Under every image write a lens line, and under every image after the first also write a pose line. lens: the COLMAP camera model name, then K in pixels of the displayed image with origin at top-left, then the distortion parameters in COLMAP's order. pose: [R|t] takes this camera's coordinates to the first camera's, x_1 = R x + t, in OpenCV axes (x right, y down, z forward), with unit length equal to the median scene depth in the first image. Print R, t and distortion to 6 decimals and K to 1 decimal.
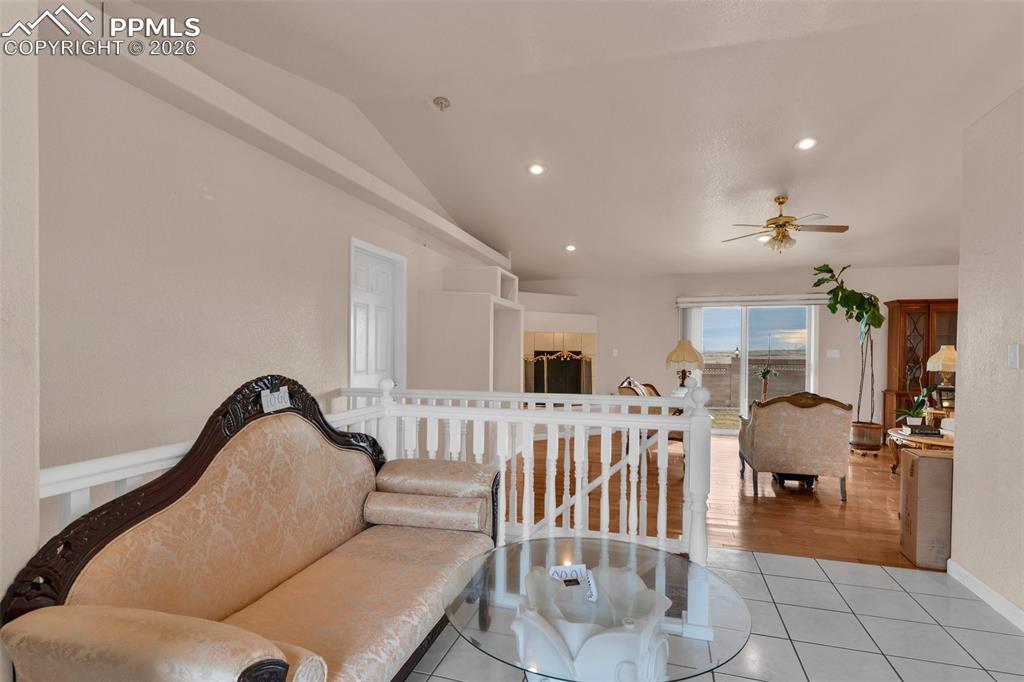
lens RADIAL K [[525.0, 0, 512.1], [0, 525.0, 361.5], [0, 0, 1]] dist [0.002457, 0.000262]
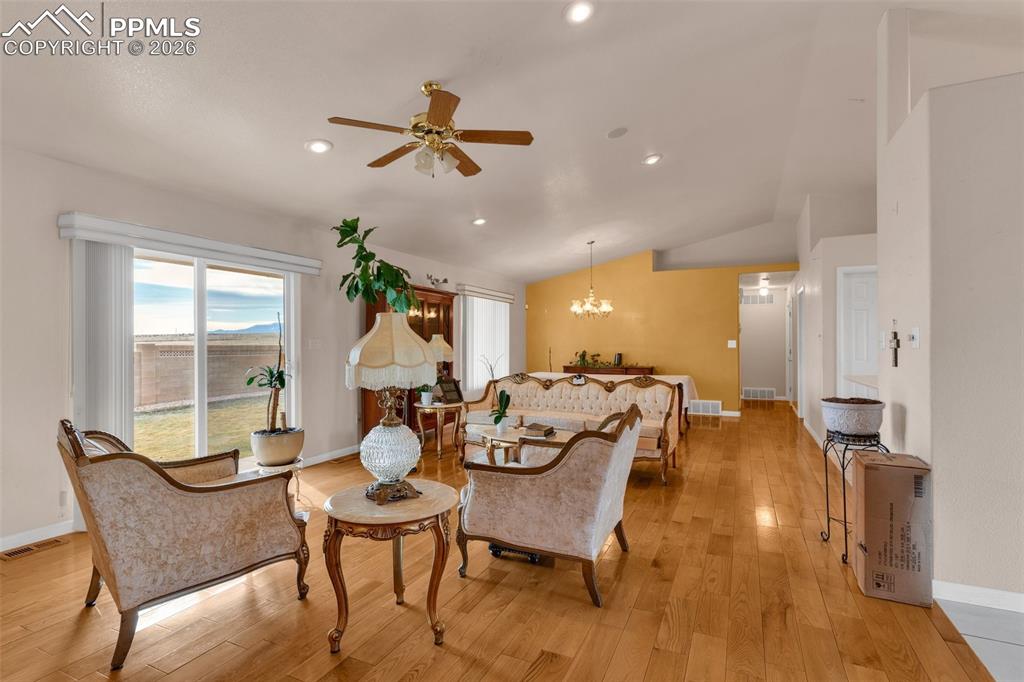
lens RADIAL K [[504.0, 0, 506.5], [0, 504.0, 341.4], [0, 0, 1]] dist [0.001751, -0.000318]
pose [[0.146215, -0.005889, 0.989235, -0.036115], [0.025488, 0.999673, 0.002184, -0.011748], [-0.988924, 0.024894, 0.146317, 0.602488]]
